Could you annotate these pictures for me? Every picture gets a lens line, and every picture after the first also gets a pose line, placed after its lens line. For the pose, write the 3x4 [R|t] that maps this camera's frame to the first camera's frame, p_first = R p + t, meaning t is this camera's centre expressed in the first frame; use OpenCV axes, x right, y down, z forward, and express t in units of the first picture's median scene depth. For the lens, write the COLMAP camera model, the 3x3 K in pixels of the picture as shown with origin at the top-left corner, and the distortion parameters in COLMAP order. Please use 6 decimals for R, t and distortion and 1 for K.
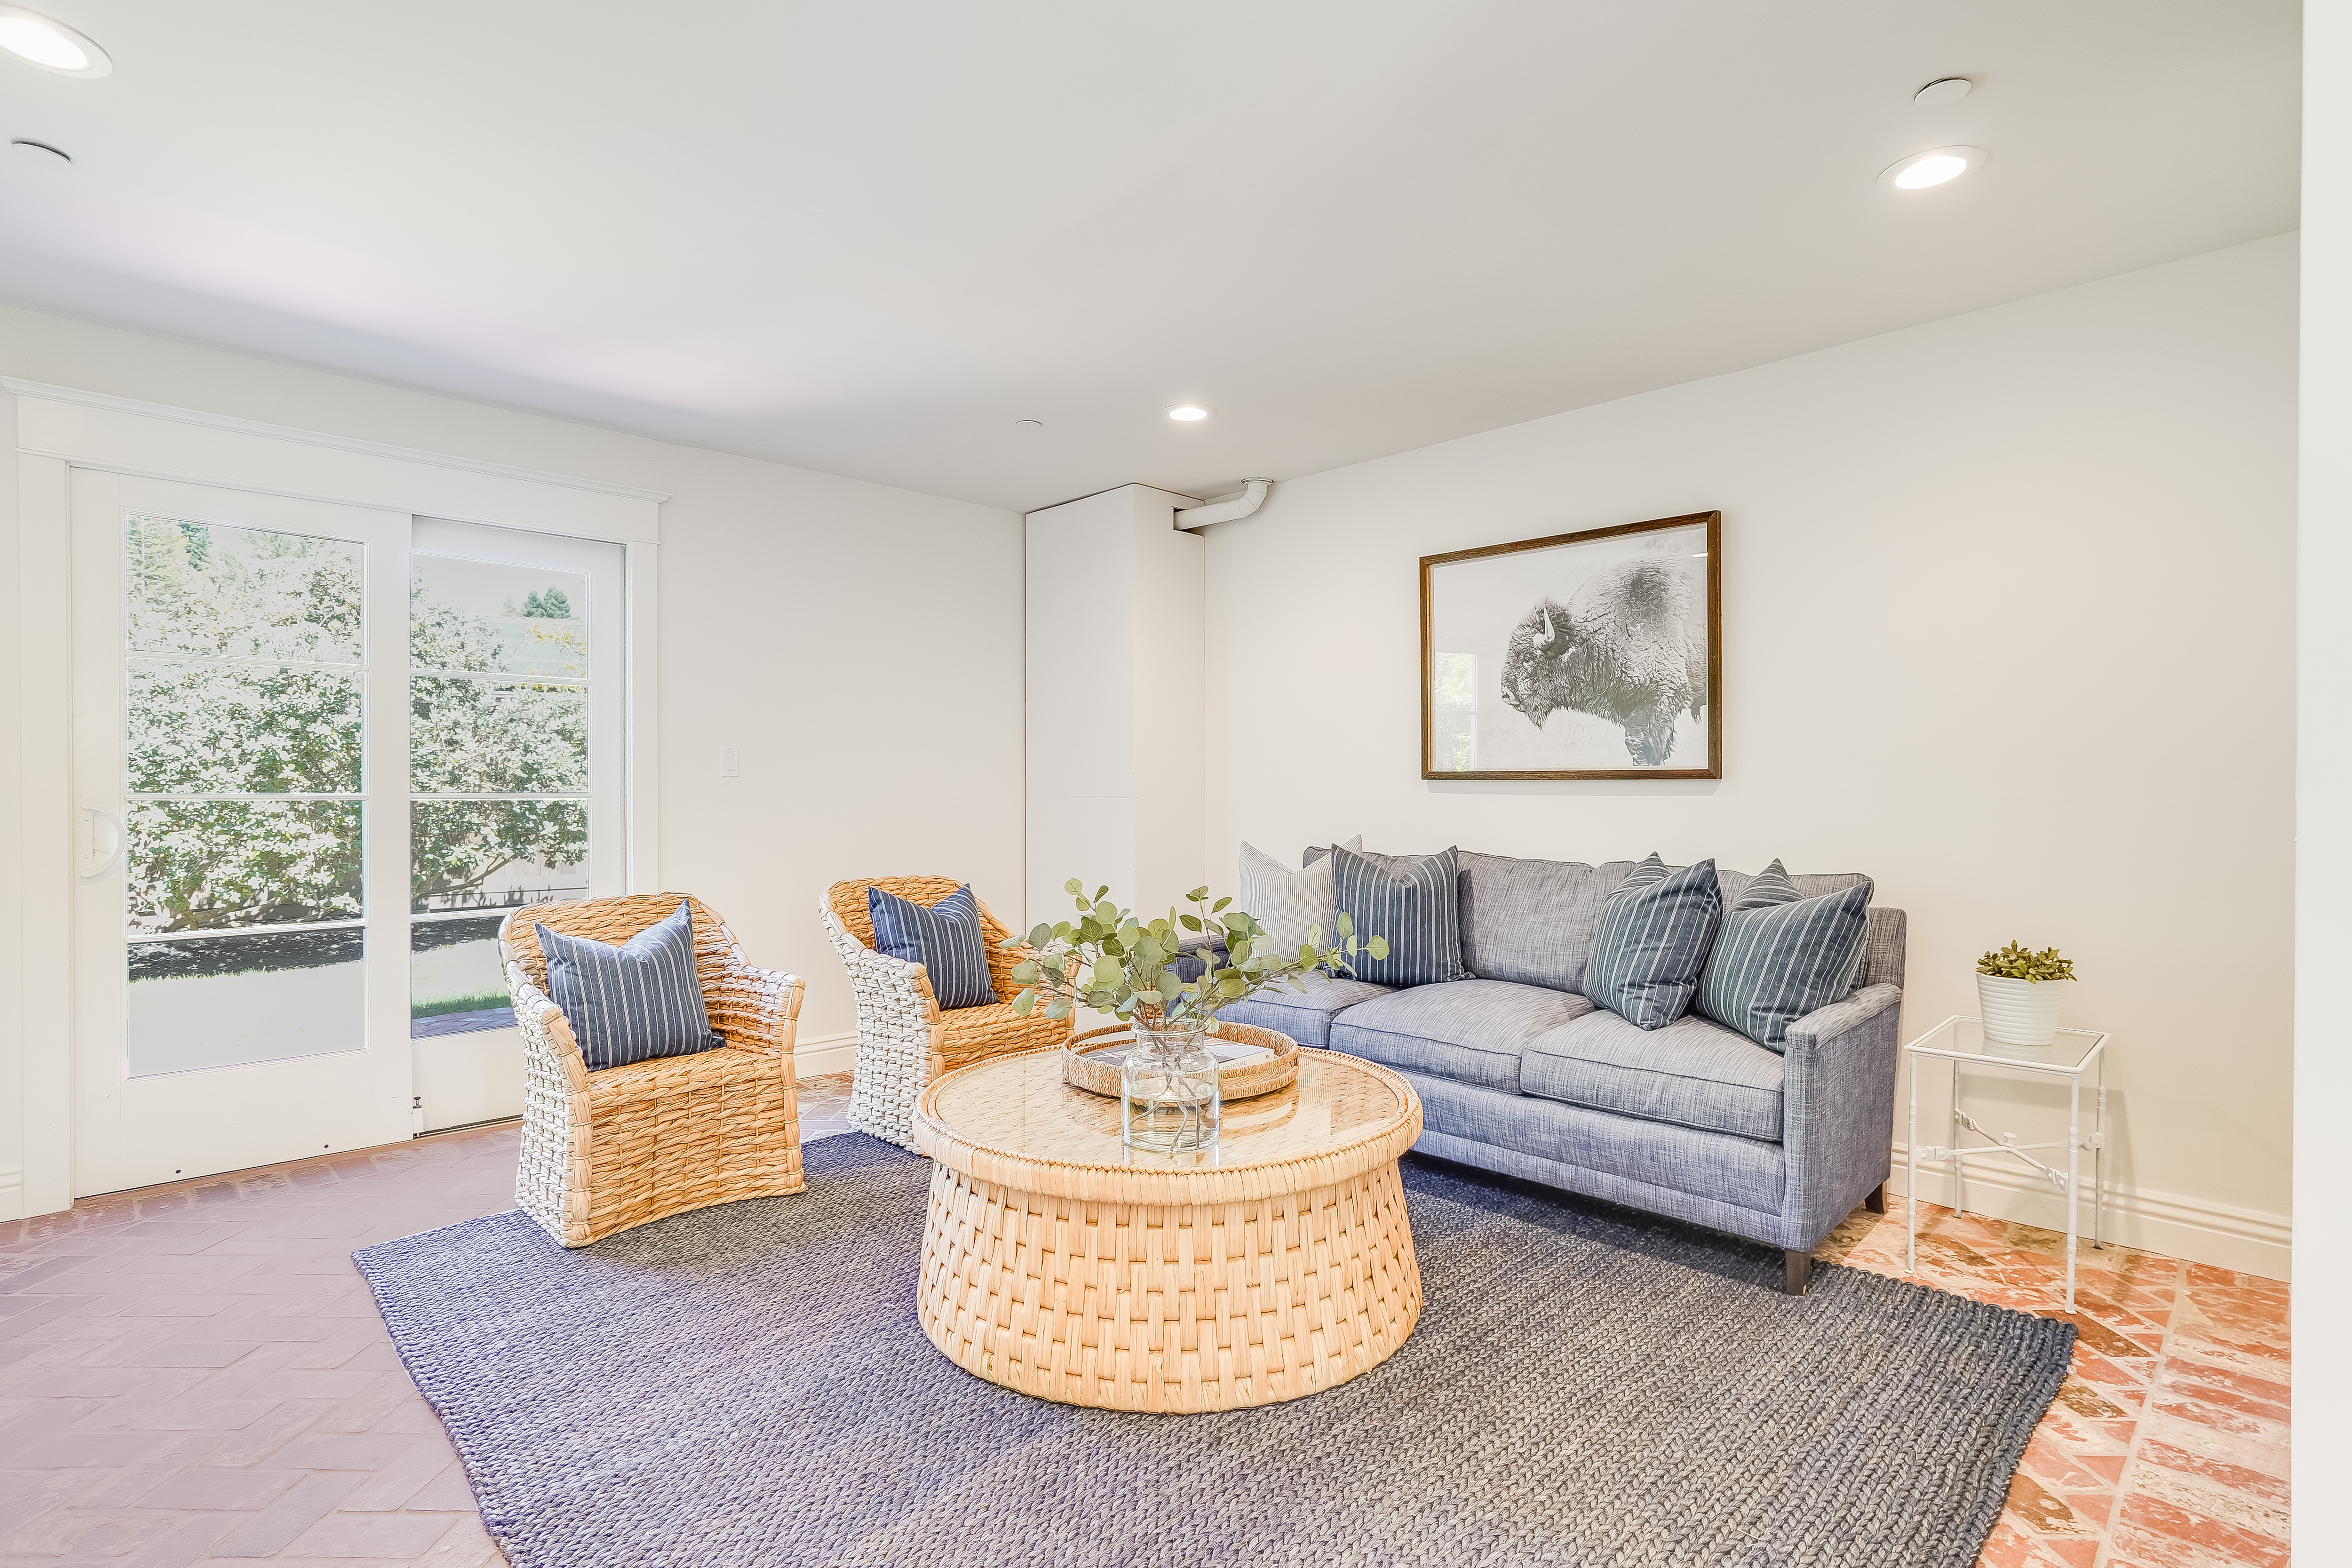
lens RADIAL K [[1123.2, 0, 1176.0], [0, 1123.2, 784.0], [0, 0, 1]] dist [-0.000347, 0.000017]
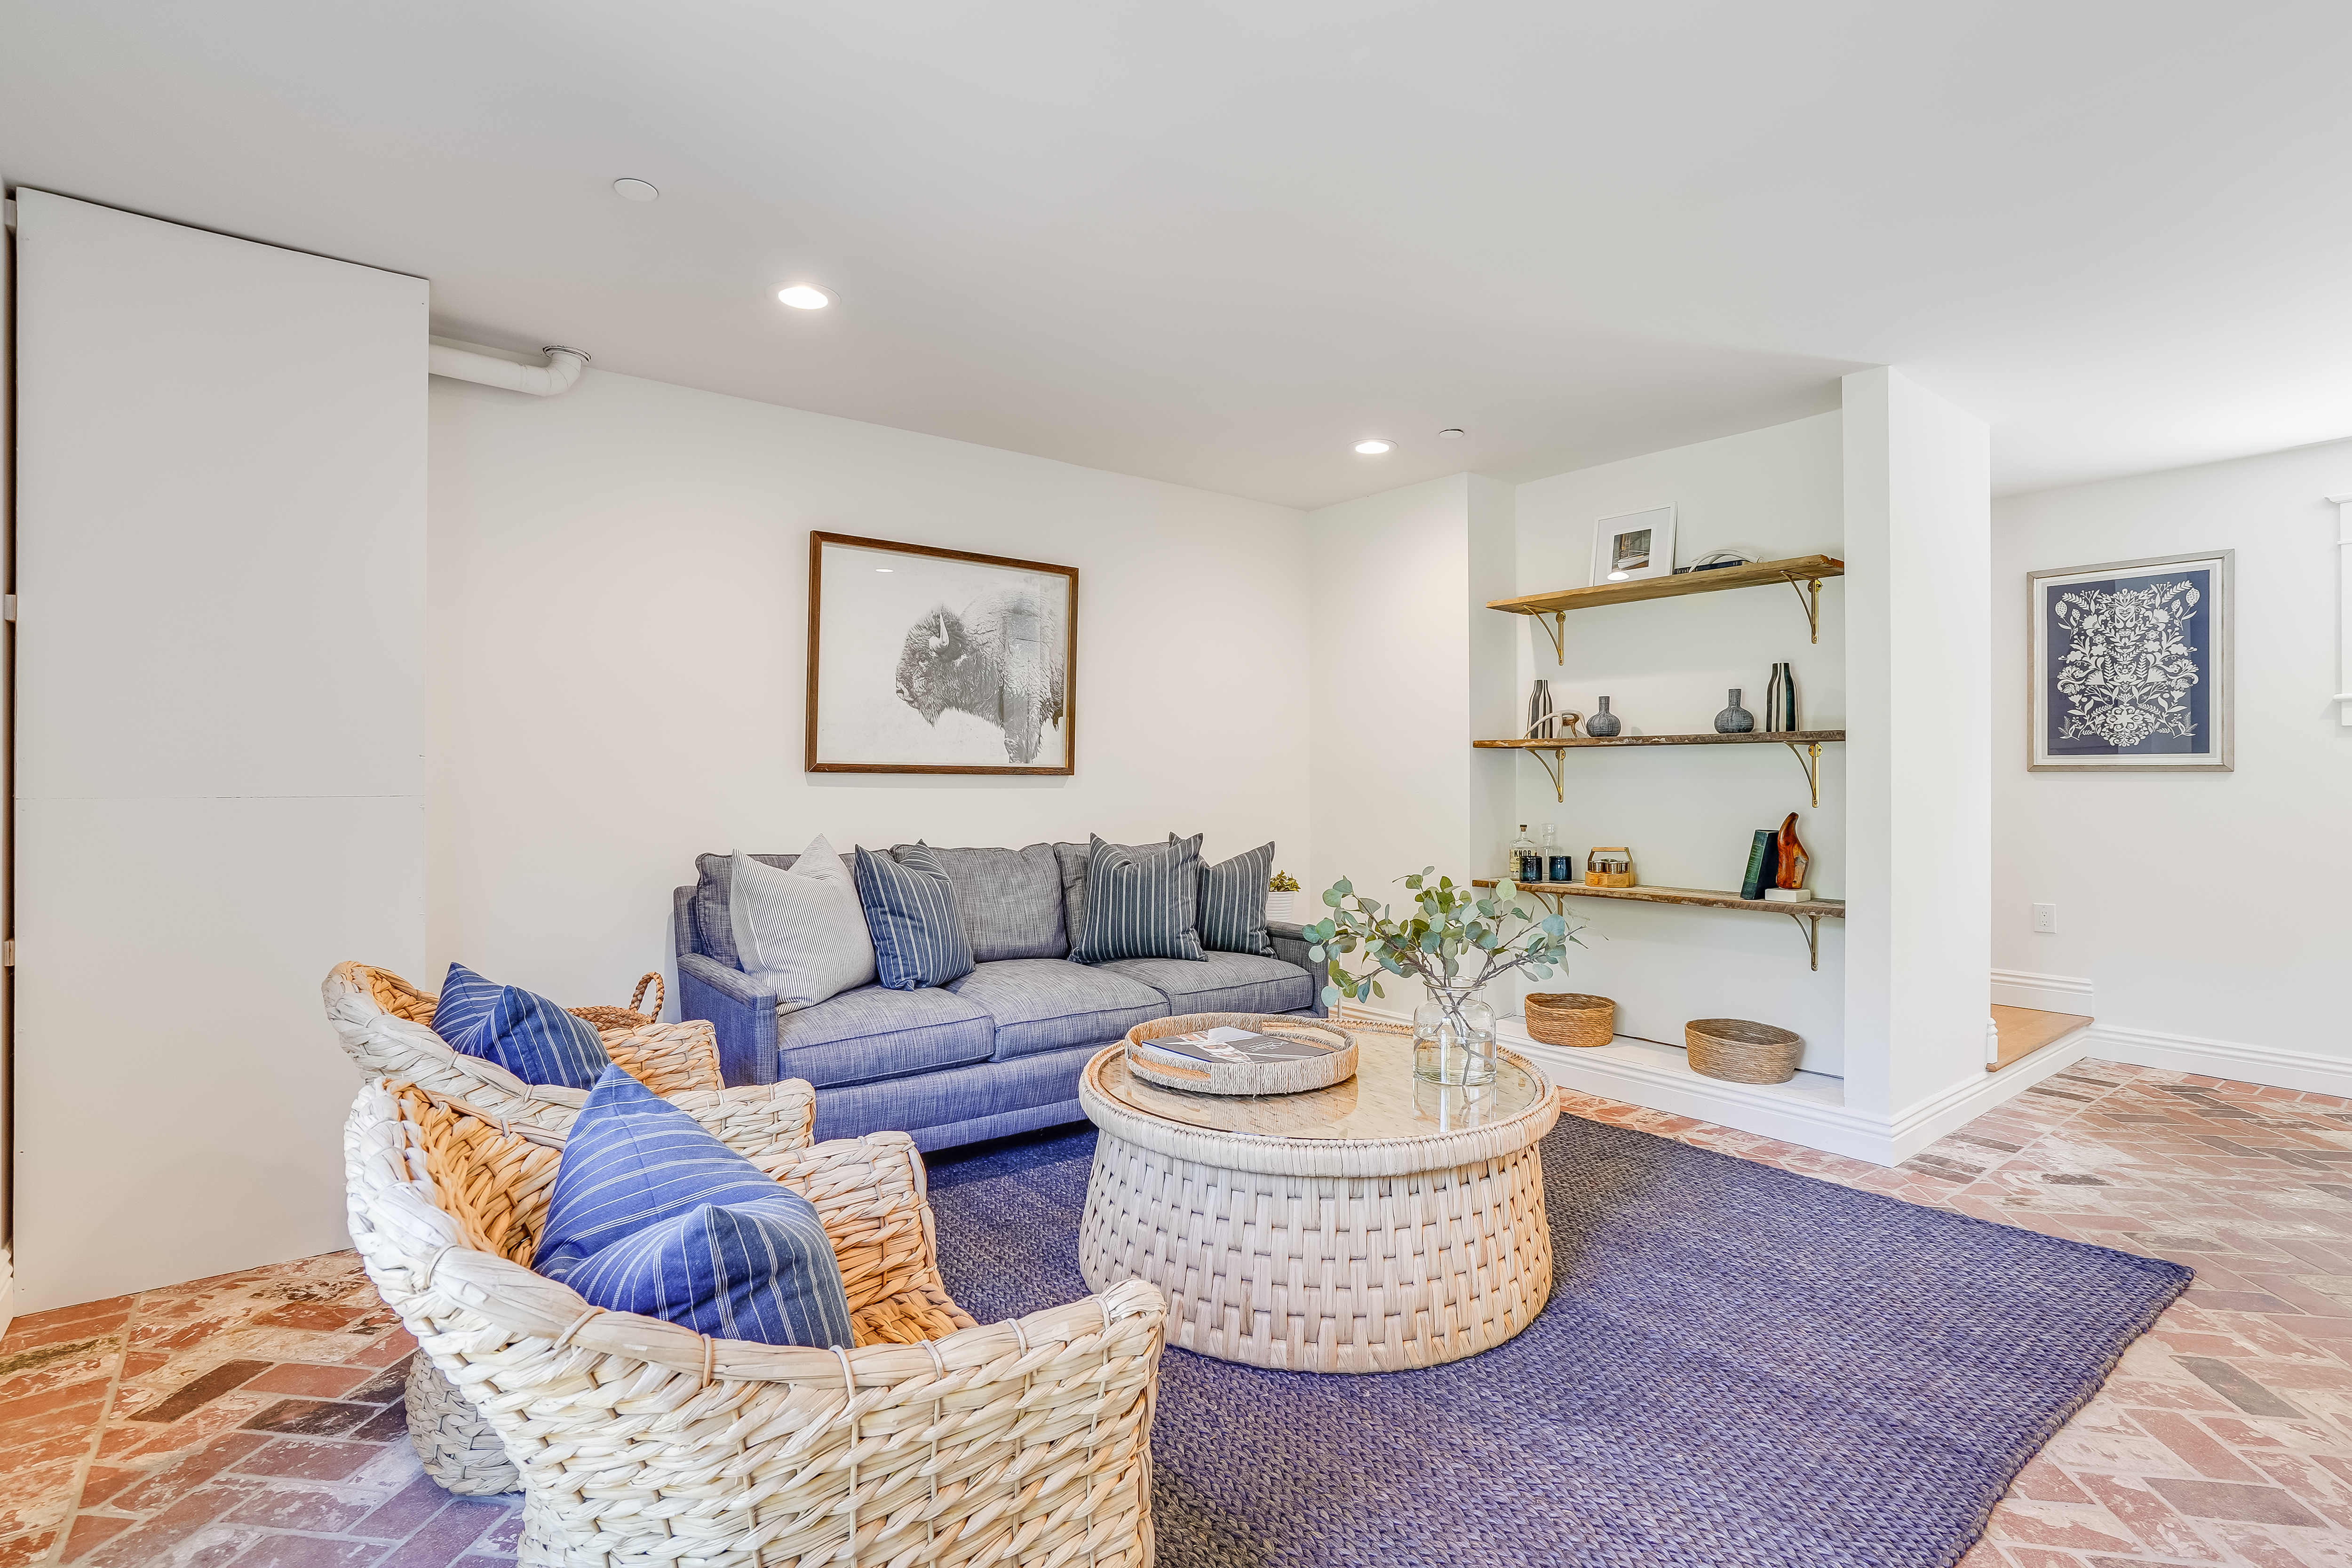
lens RADIAL K [[1079.8, 0, 1191.7], [0, 1079.8, 767.9], [0, 0, 1]] dist [-0.049925, 0.021500]
pose [[0.137789, 0.012612, 0.990381, -0.665614], [-0.004052, 0.999918, -0.012169, 0.001946], [-0.990453, -0.002336, 0.137829, 0.631388]]
